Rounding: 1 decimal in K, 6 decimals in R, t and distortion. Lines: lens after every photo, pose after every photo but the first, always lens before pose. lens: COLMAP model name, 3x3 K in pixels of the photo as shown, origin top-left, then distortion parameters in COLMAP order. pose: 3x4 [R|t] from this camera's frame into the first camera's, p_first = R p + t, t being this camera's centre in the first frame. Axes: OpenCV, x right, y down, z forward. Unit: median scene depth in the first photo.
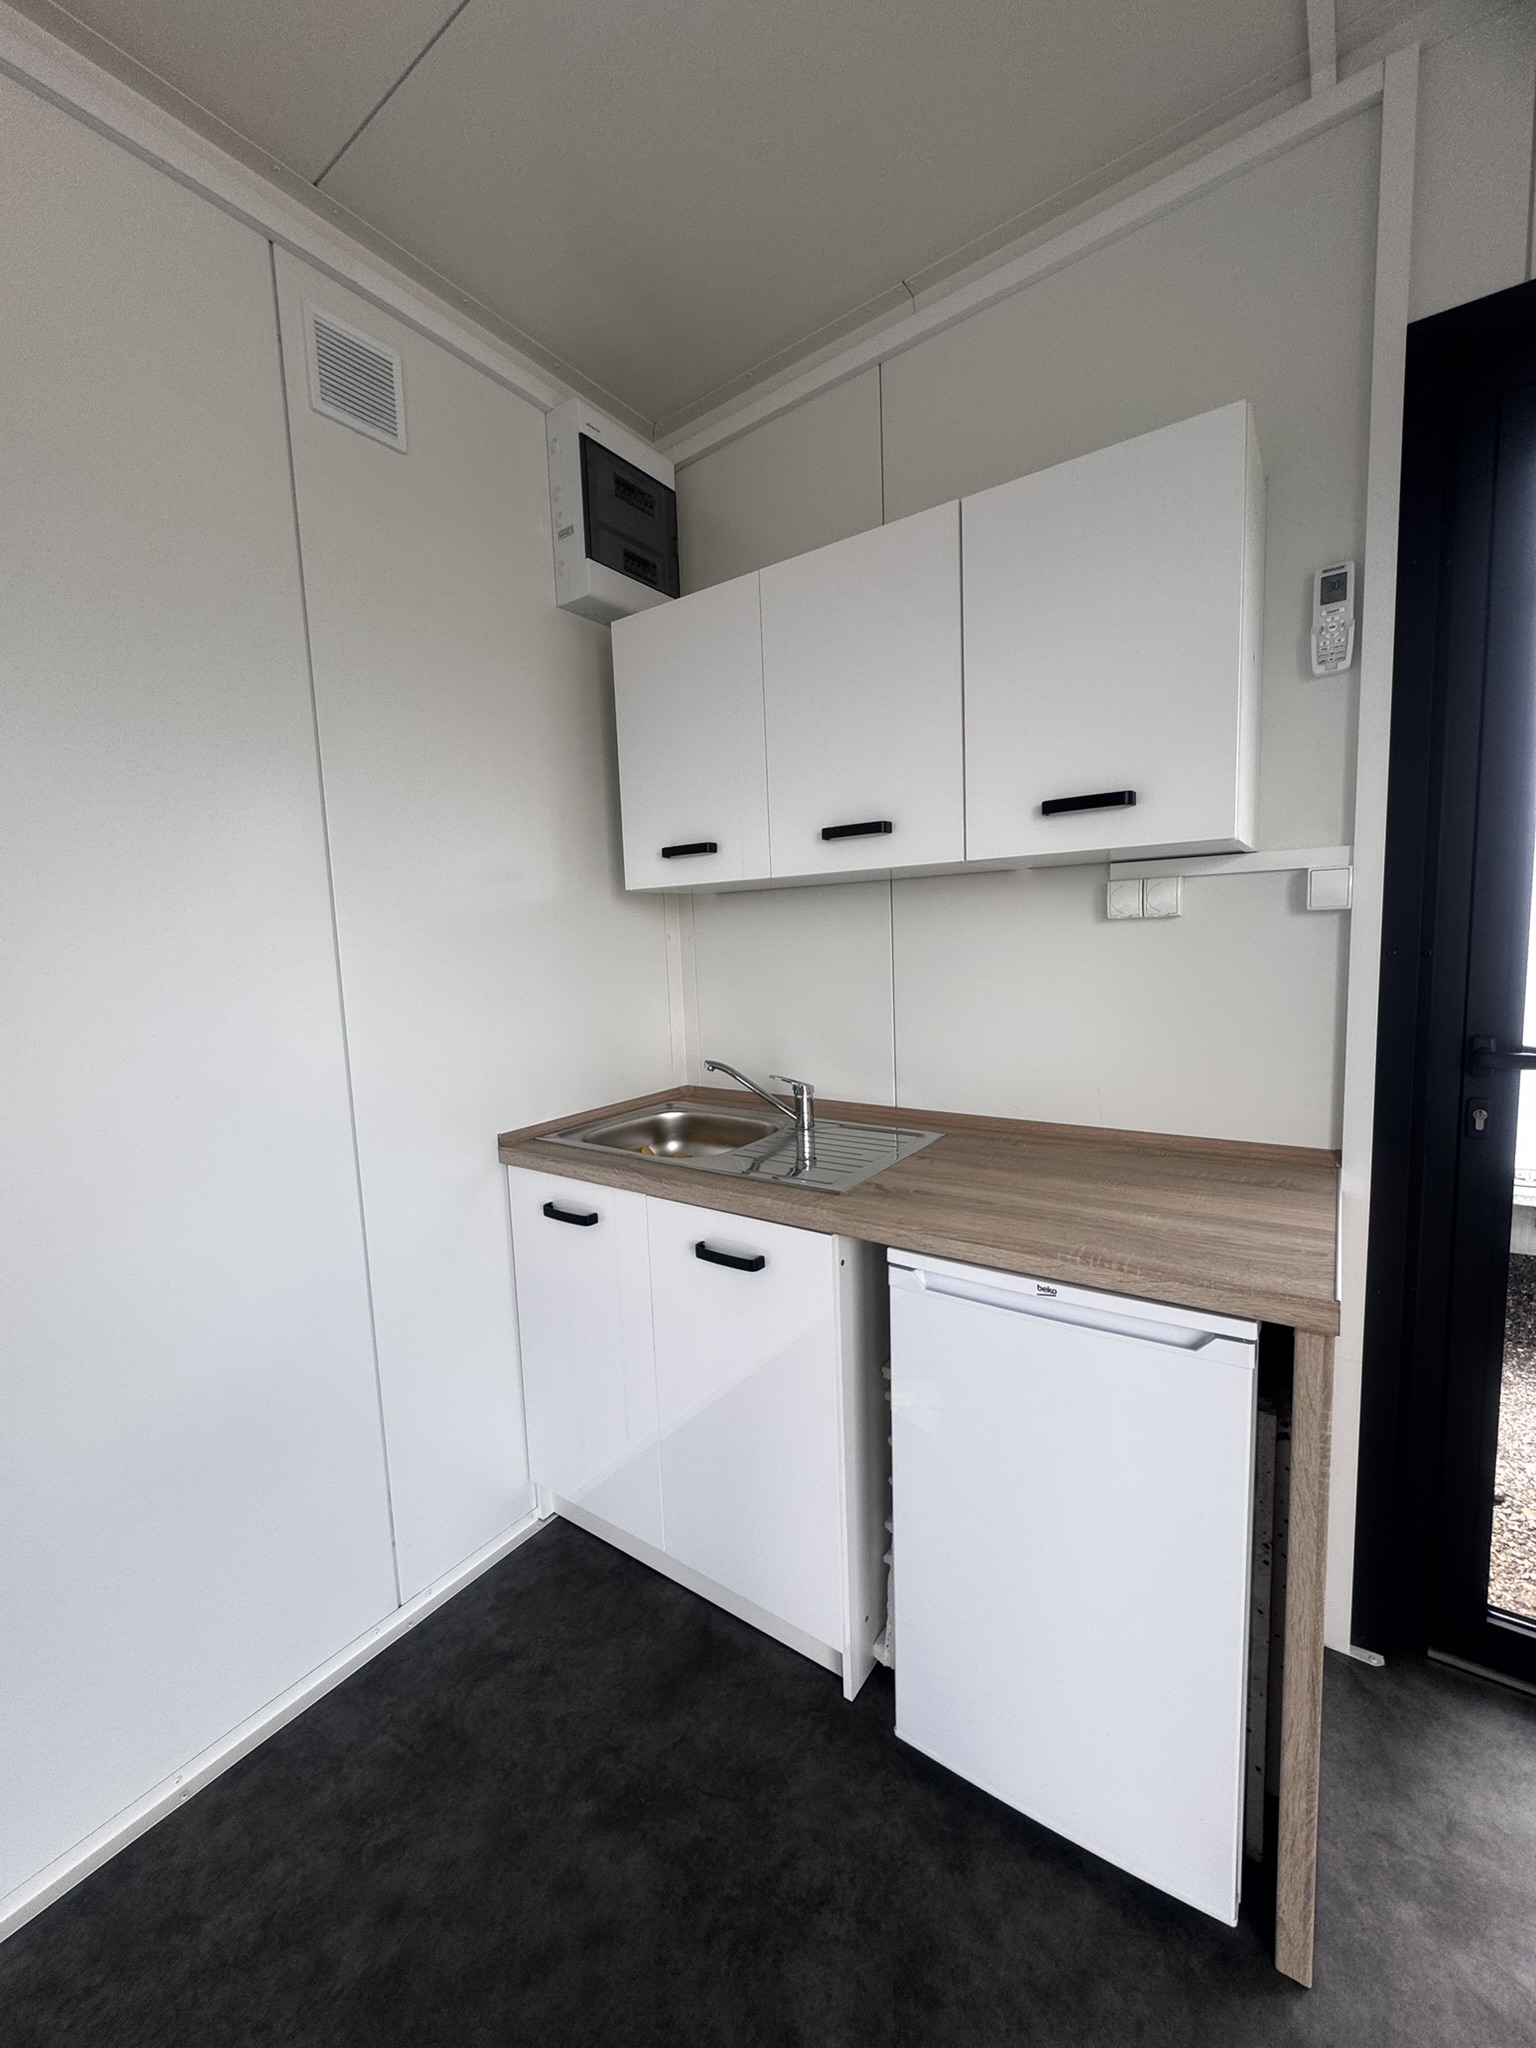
lens RADIAL K [[812.8, 0, 776.4], [0, 812.8, 1025.4], [0, 0, 1]] dist [-0.000657, -0.000253]
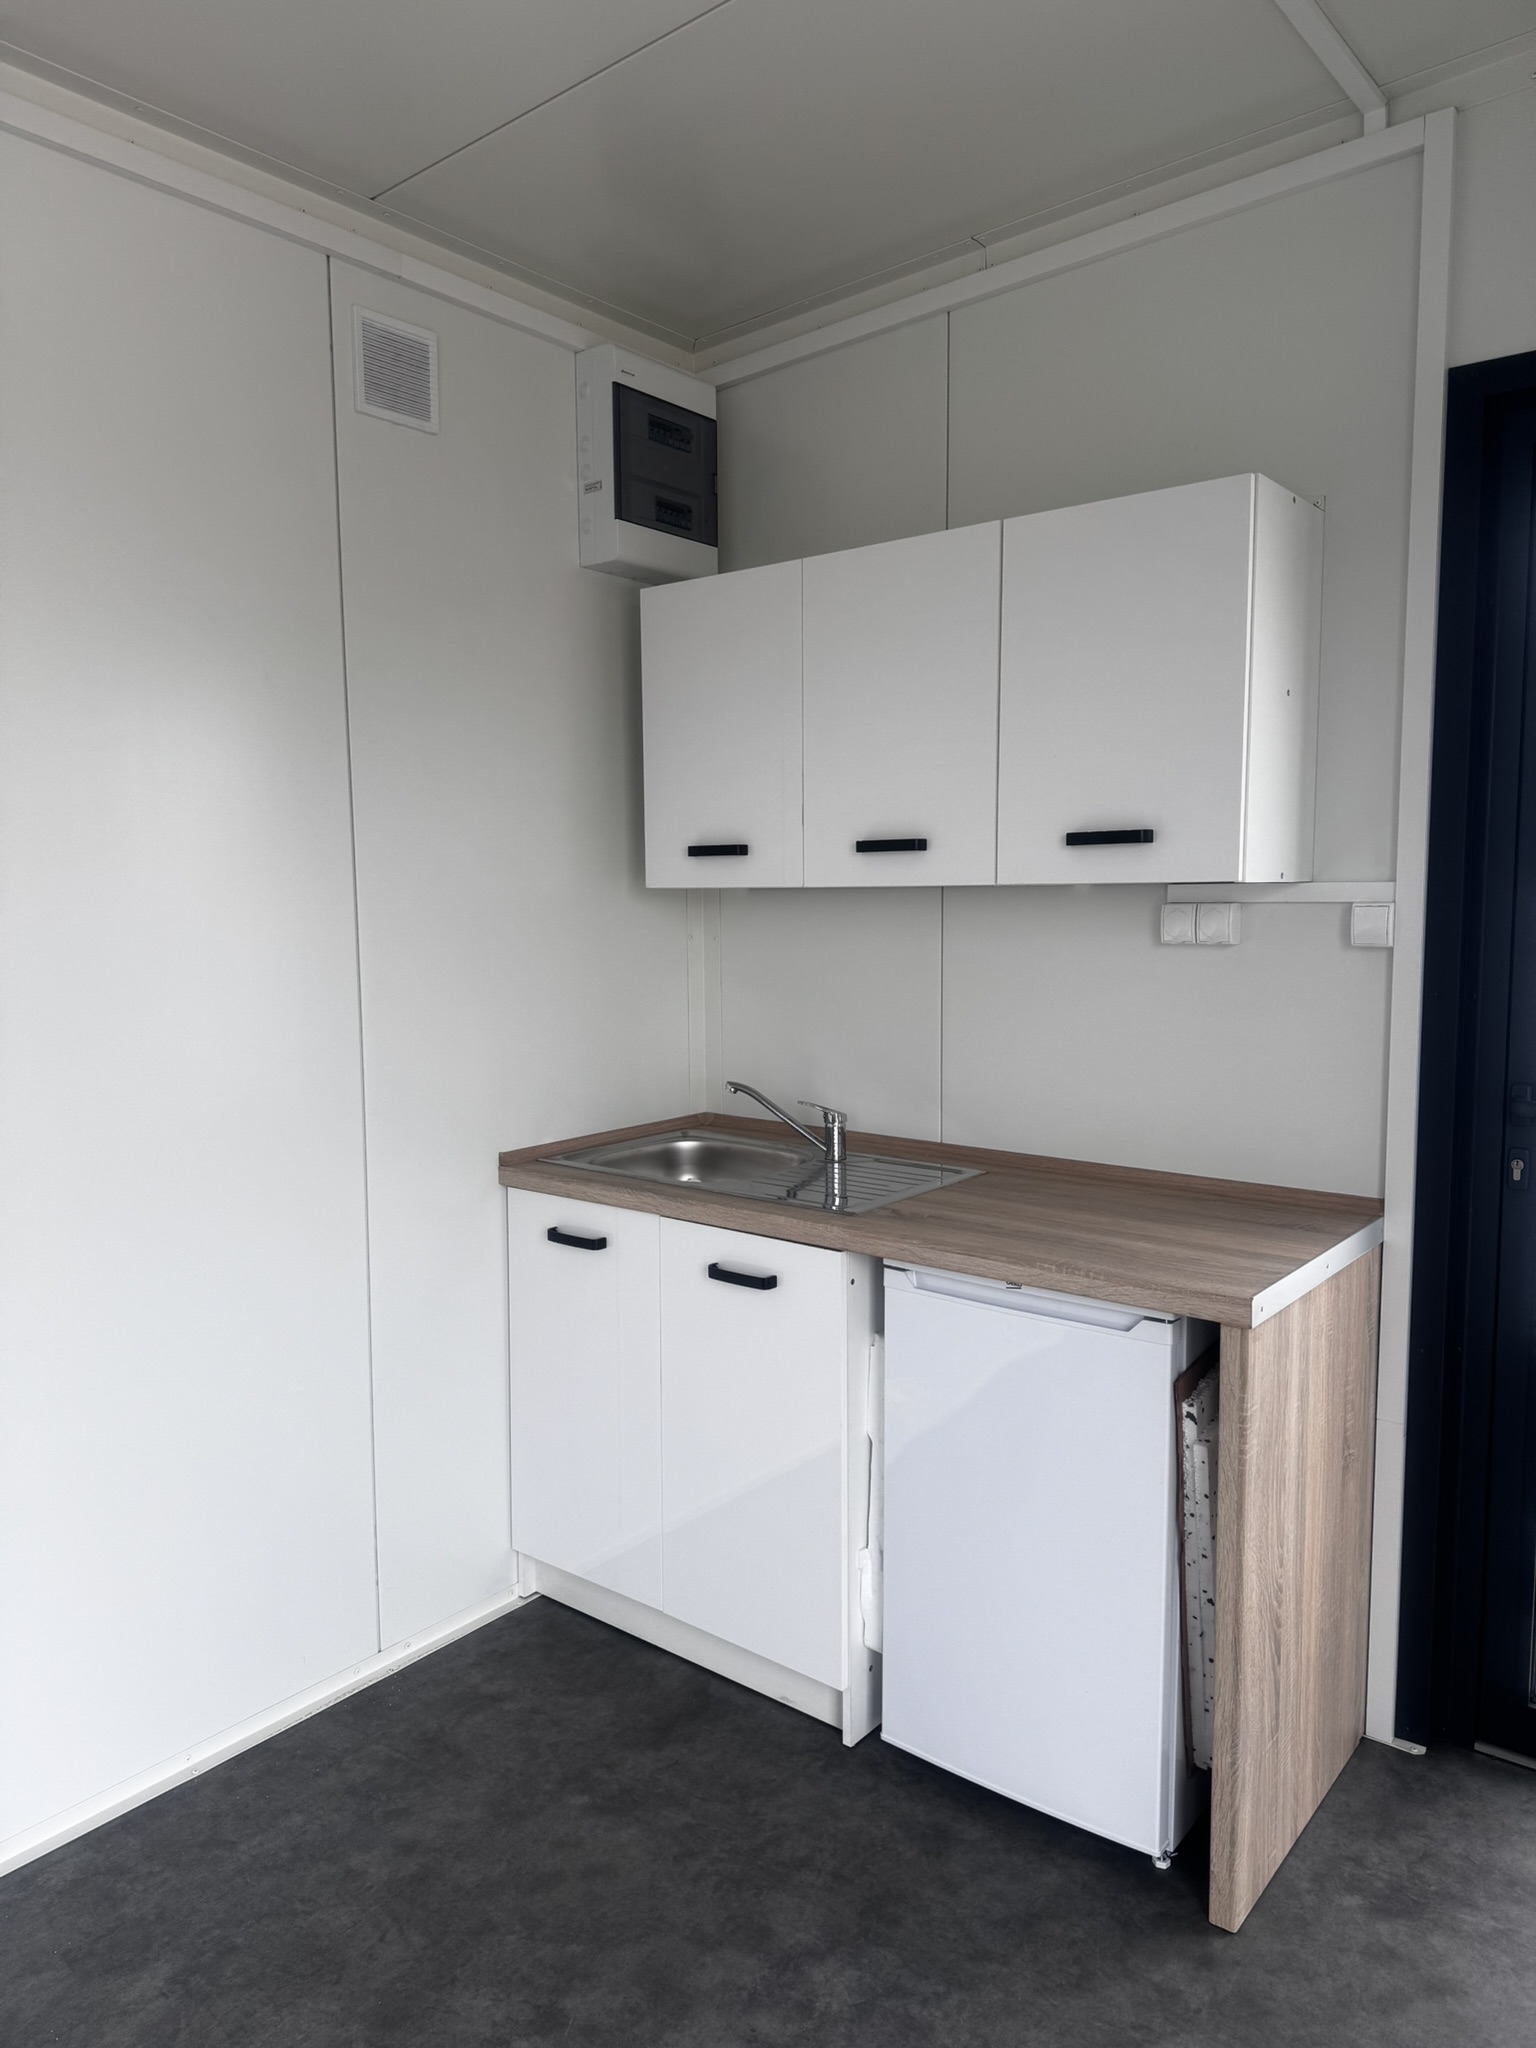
lens RADIAL K [[1451.5, 0, 773.6], [0, 1451.5, 1024.8], [0, 0, 1]] dist [0.109498, -0.102093]
pose [[0.997305, 0.035320, -0.064313, 0.081946], [-0.036093, 0.999289, -0.010883, -0.004767], [0.063883, 0.013175, 0.997870, -0.760409]]
